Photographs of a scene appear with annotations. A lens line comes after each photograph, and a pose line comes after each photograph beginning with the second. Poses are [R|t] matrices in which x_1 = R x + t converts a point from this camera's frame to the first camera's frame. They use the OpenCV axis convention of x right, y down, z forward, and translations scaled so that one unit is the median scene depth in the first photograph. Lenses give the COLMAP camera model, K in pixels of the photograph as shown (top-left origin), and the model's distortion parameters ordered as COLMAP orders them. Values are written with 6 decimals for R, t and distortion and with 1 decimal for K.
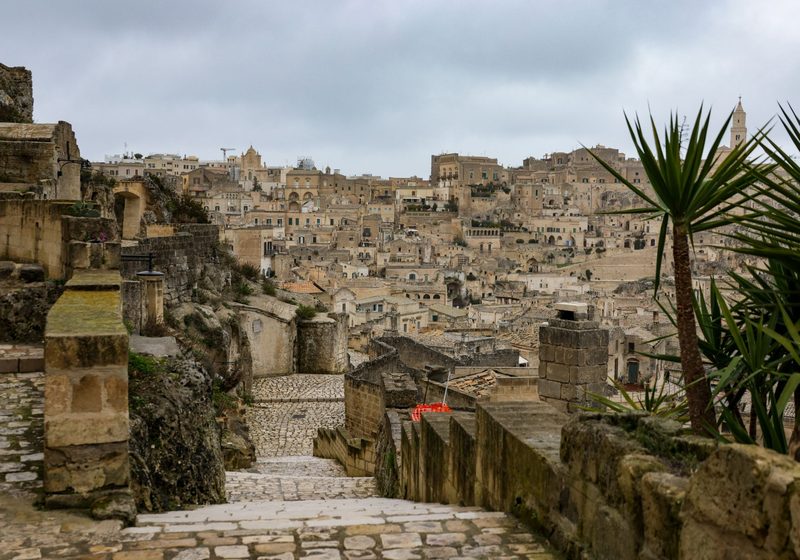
lens RADIAL K [[974.9, 0, 400.1], [0, 974.9, 280.5], [0, 0, 1]] dist [-0.004188, 0.000000]
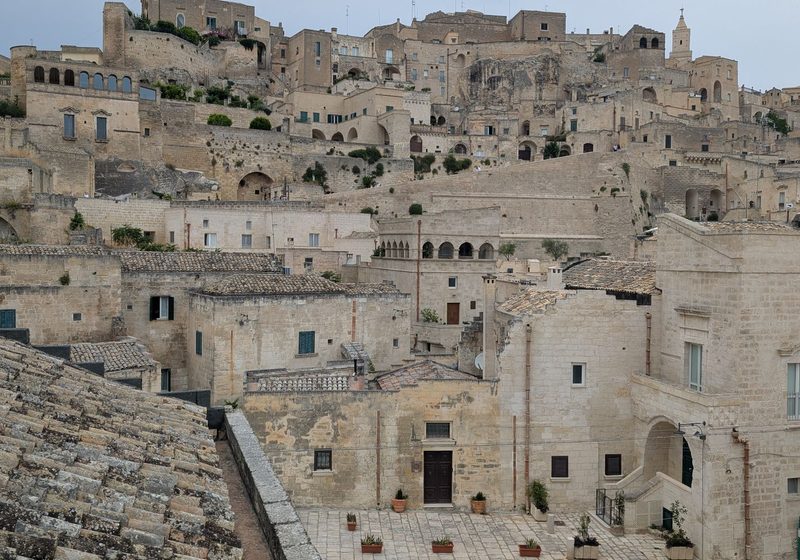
lens RADIAL K [[737.1, 0, 398.8], [0, 737.1, 275.4], [0, 0, 1]] dist [0.014097, 0.000000]
pose [[0.998097, -0.007336, 0.061228, 0.162242], [0.008937, 0.999624, -0.025918, 0.020405], [-0.061015, 0.026415, 0.997787, 0.702951]]
